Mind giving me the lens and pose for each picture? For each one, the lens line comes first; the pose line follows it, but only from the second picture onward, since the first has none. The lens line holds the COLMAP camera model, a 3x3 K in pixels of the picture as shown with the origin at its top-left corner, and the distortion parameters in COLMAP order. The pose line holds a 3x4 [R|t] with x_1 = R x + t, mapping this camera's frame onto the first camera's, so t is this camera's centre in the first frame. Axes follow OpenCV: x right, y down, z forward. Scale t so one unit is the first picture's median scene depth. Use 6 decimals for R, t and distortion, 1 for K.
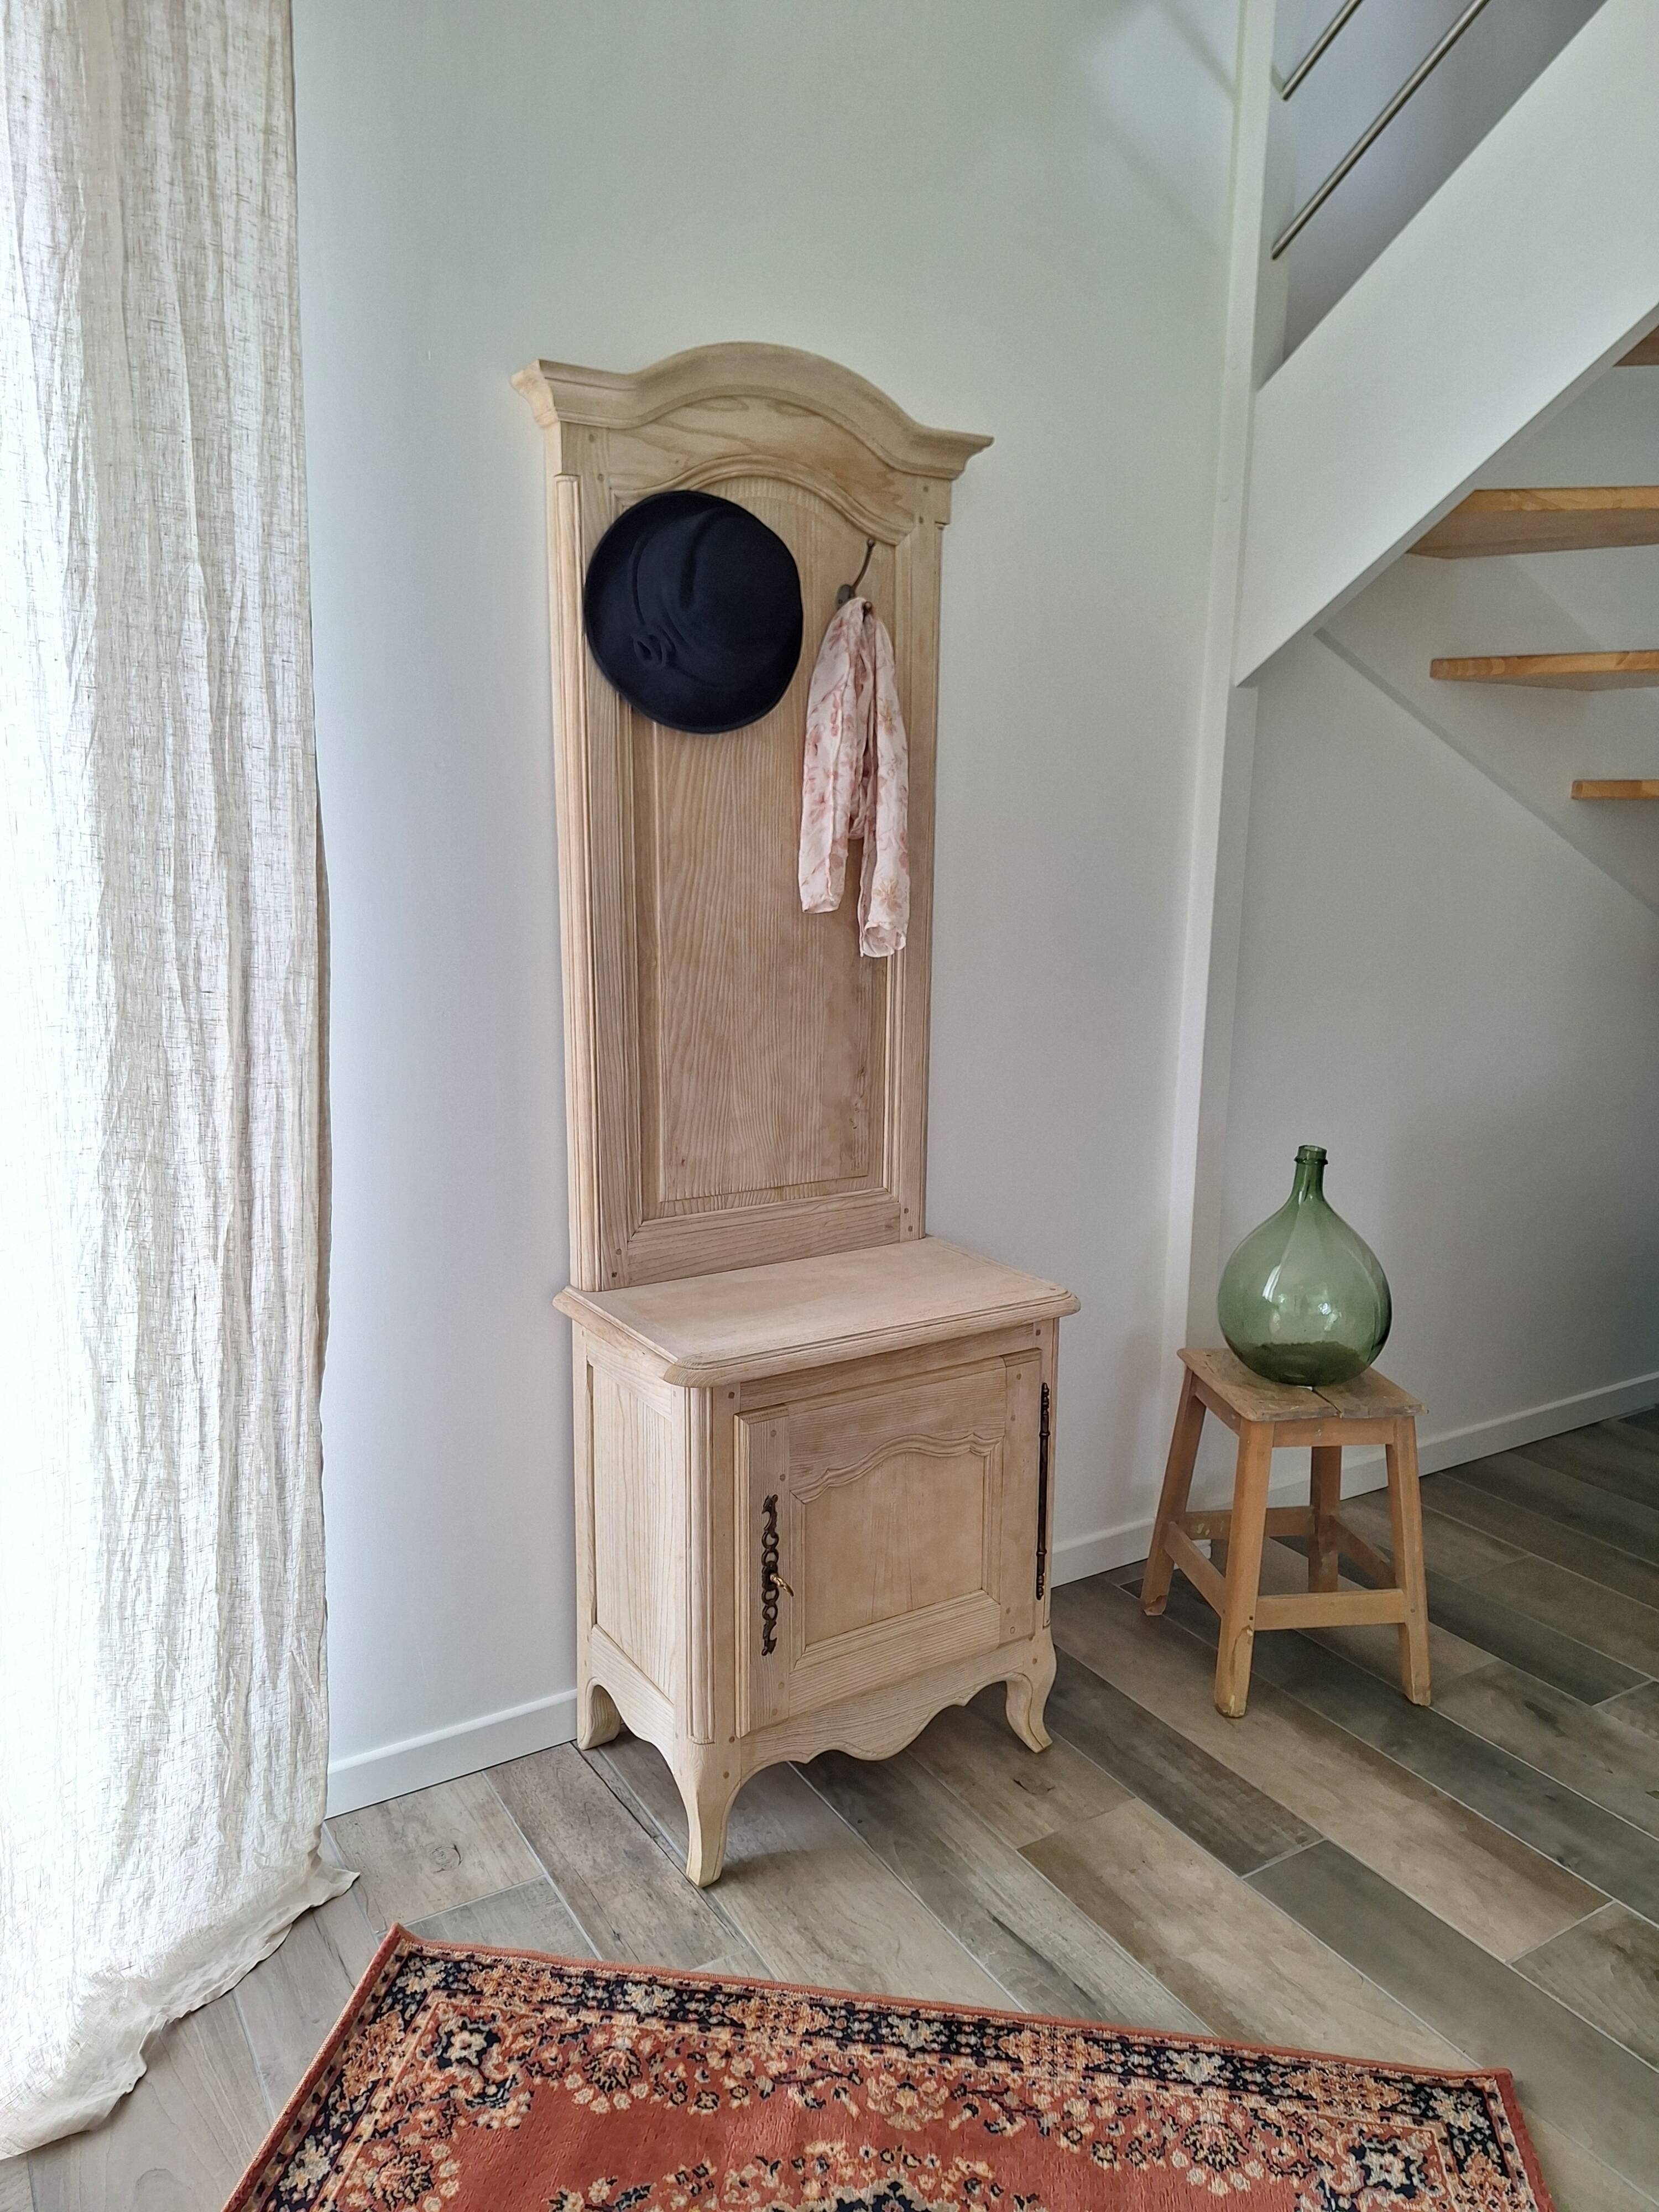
lens RADIAL K [[1540.3, 0, 827.4], [0, 1540.3, 1088.6], [0, 0, 1]] dist [0.053544, -0.056497]
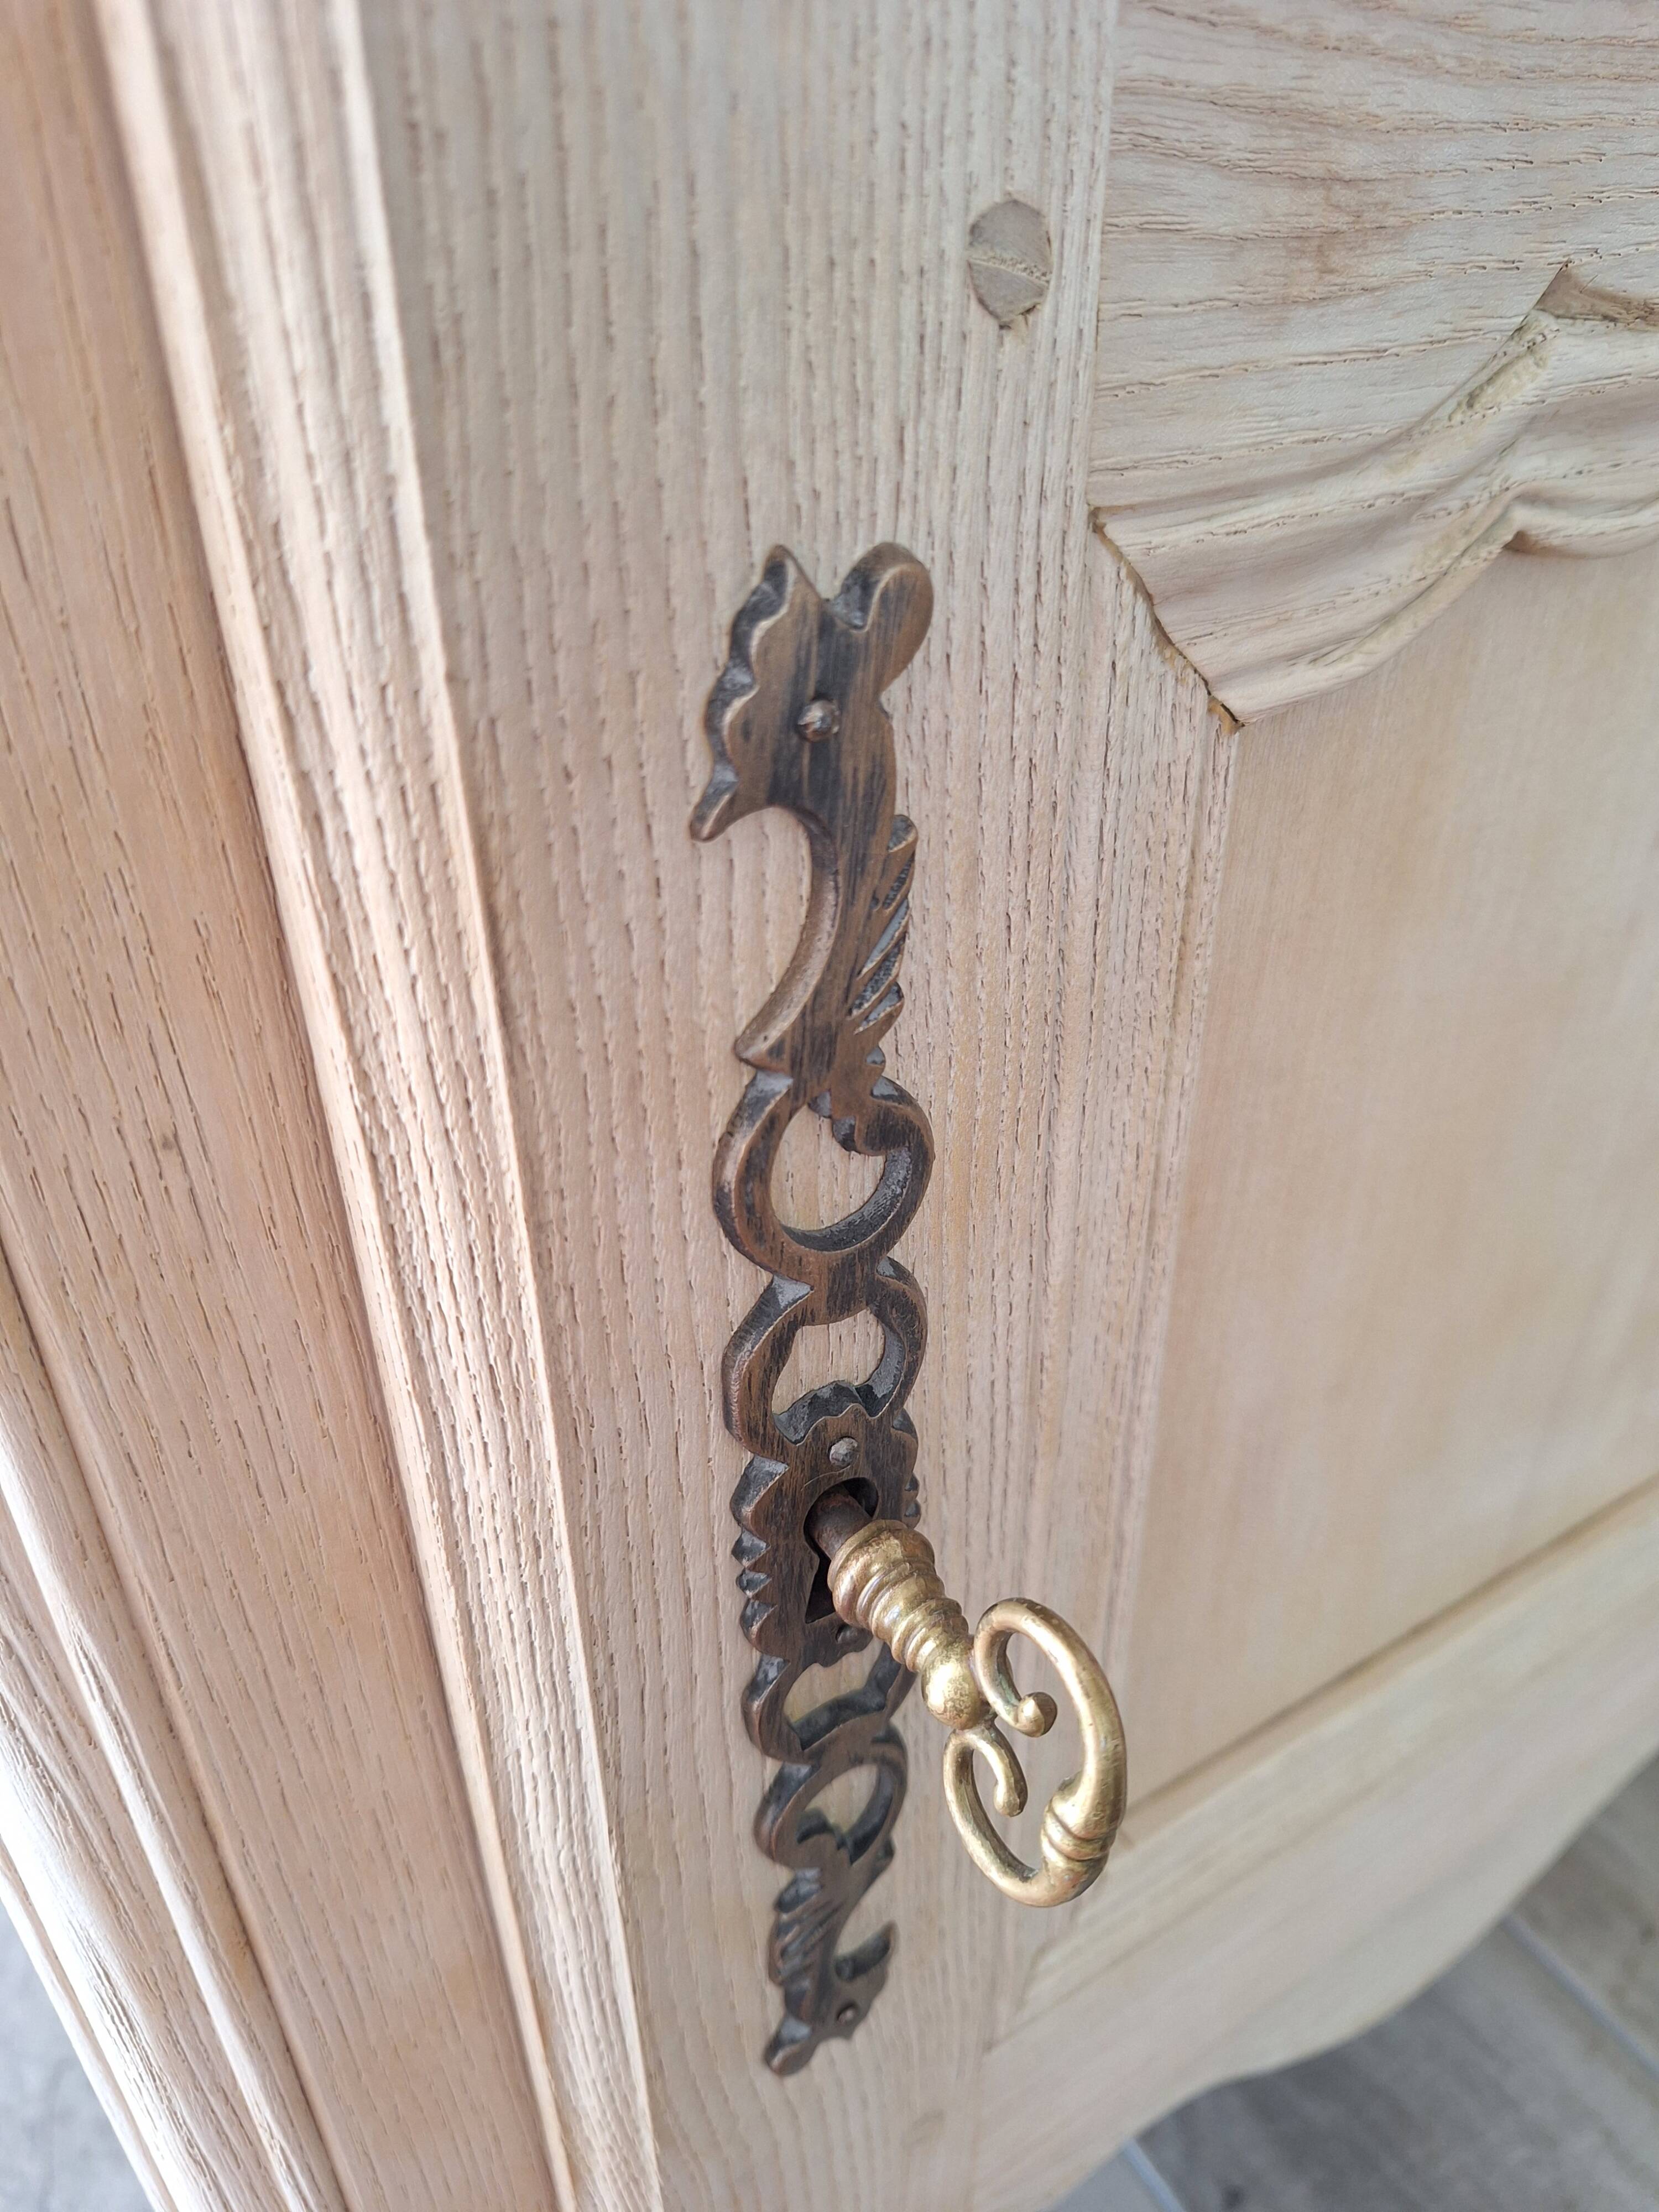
lens RADIAL K [[1624.4, 0, 821.6], [0, 1624.4, 1124.9], [0, 0, 1]] dist [-0.009023, -0.016145]
pose [[0.999774, -0.009827, -0.018833, -0.033428], [0.016432, 0.919634, 0.392433, 0.241747], [0.013463, -0.392653, 0.919588, 0.869186]]
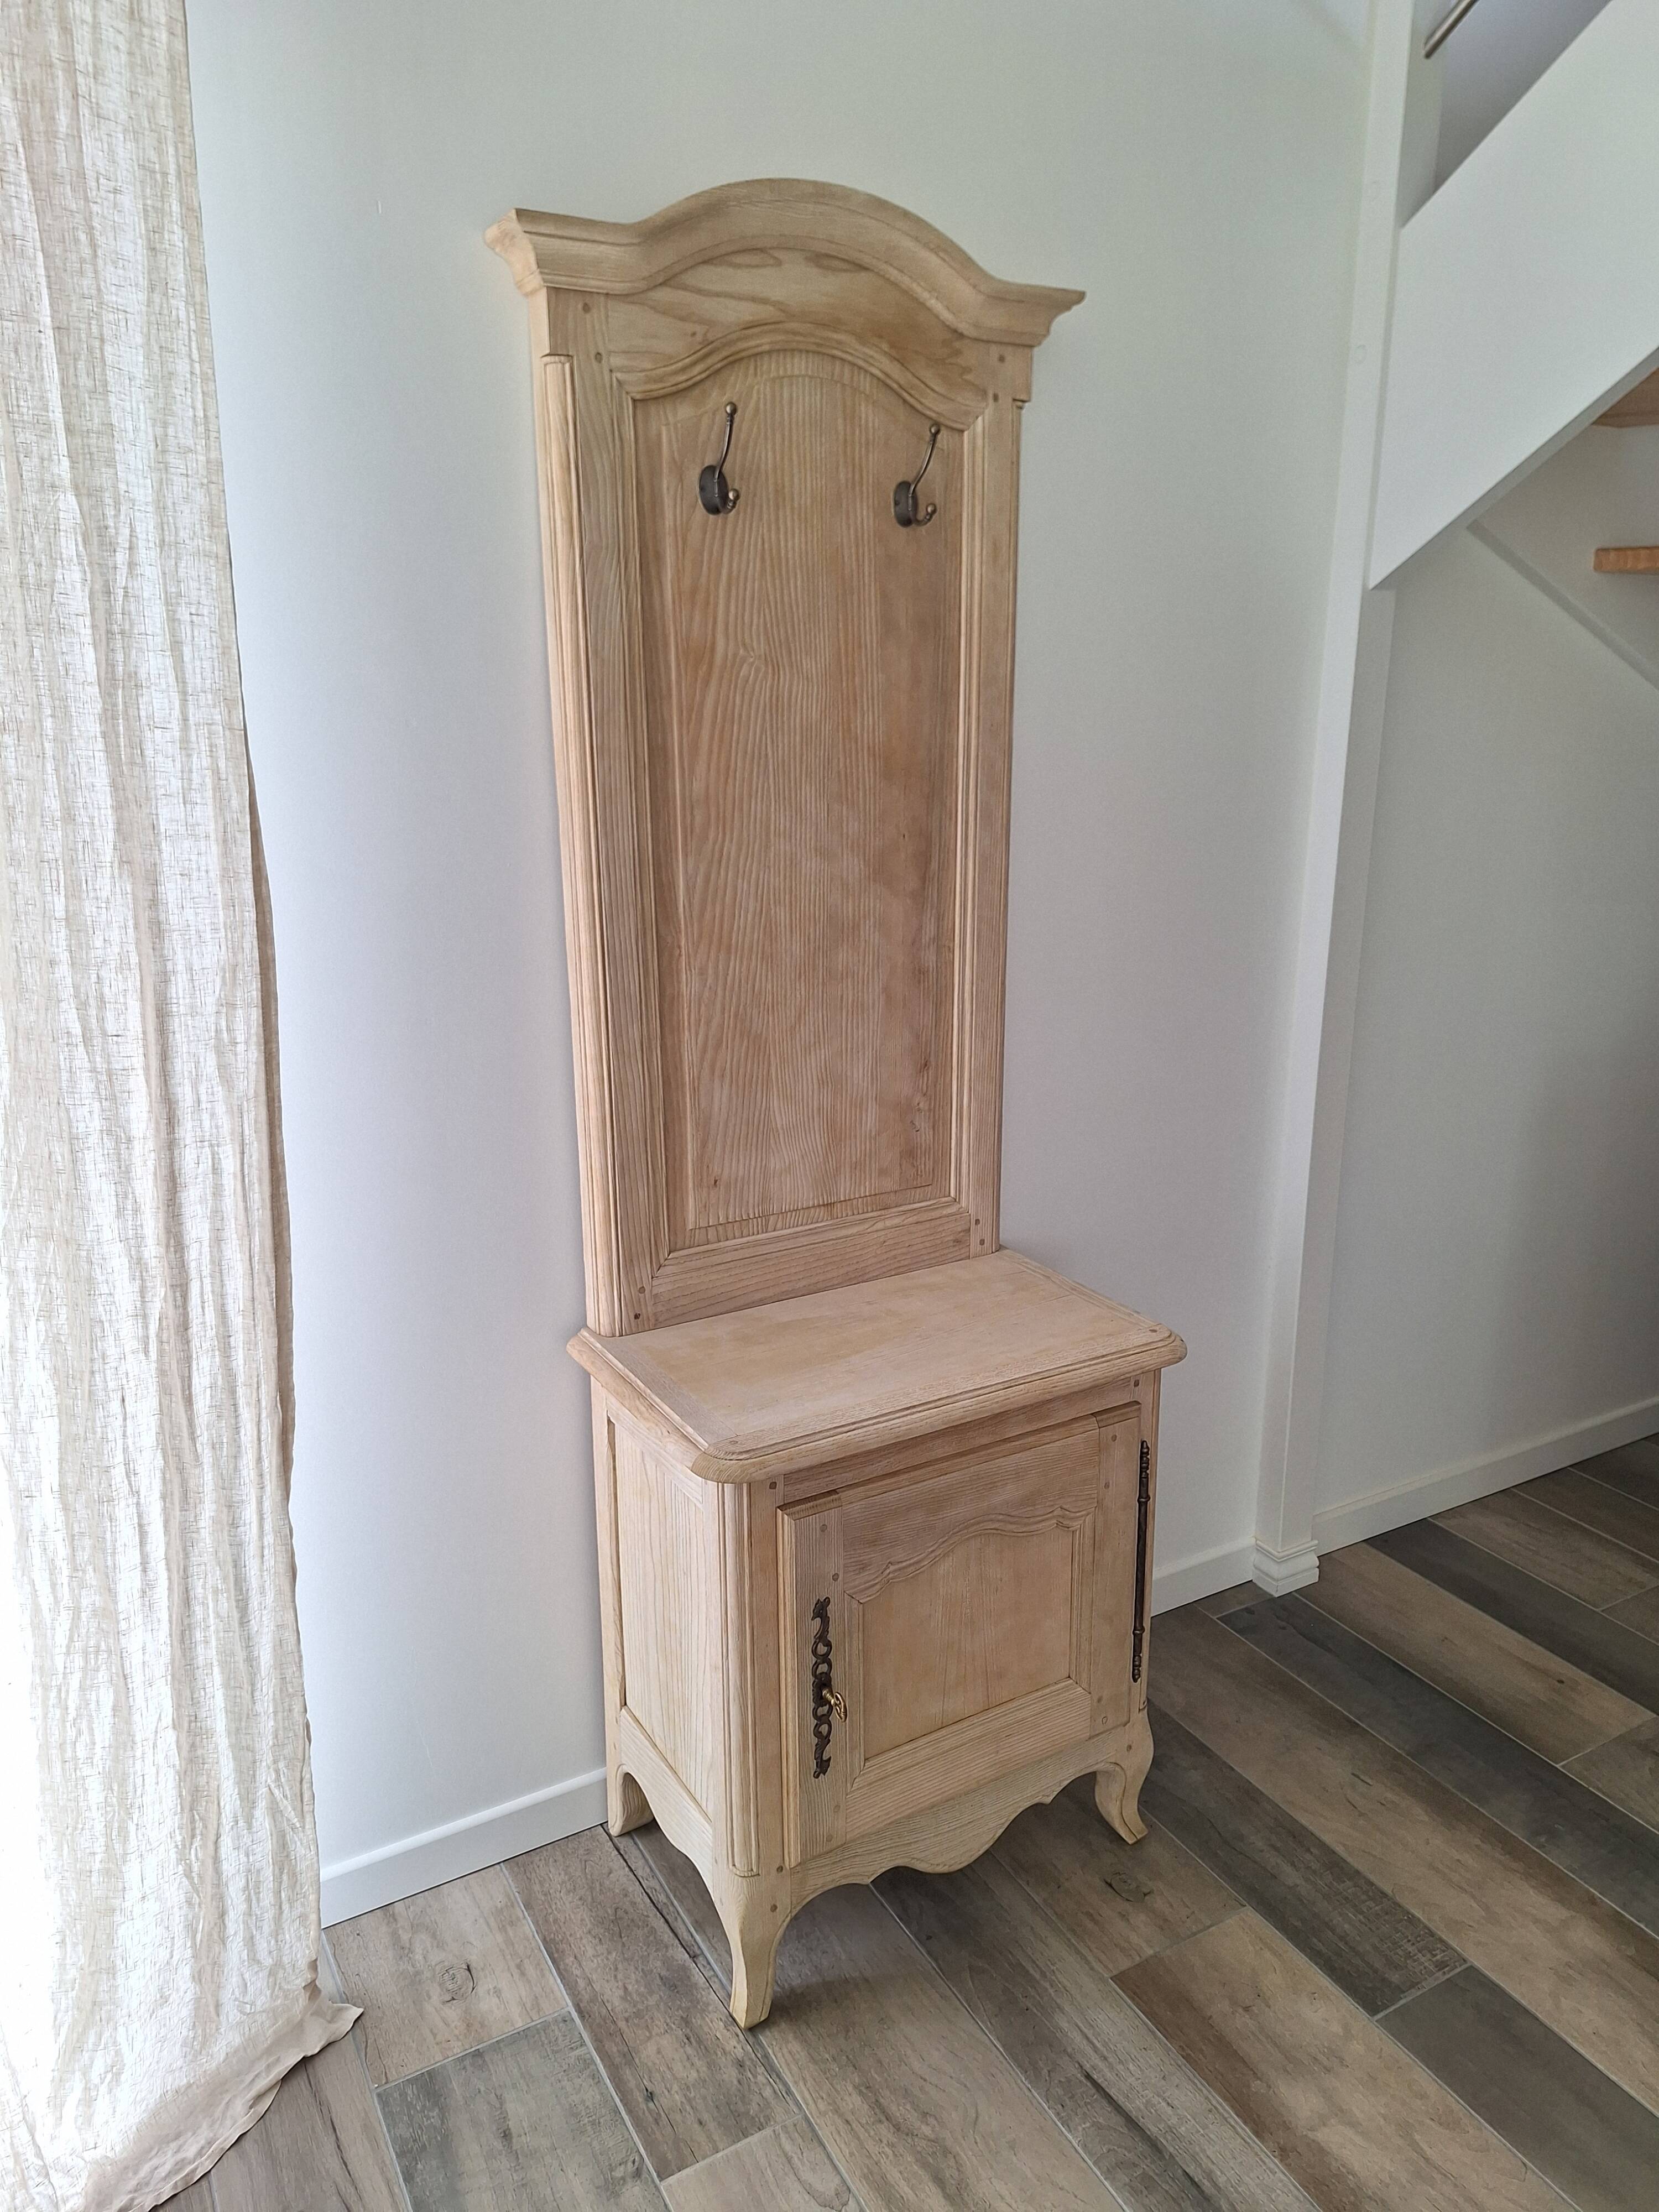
lens RADIAL K [[1552.8, 0, 826.0], [0, 1552.8, 1078.7], [0, 0, 1]] dist [0.040996, -0.038622]
pose [[0.999407, -0.007040, -0.033692, -0.003815], [0.009486, 0.997289, 0.072975, -0.075817], [0.033087, -0.073251, 0.996765, 0.161732]]
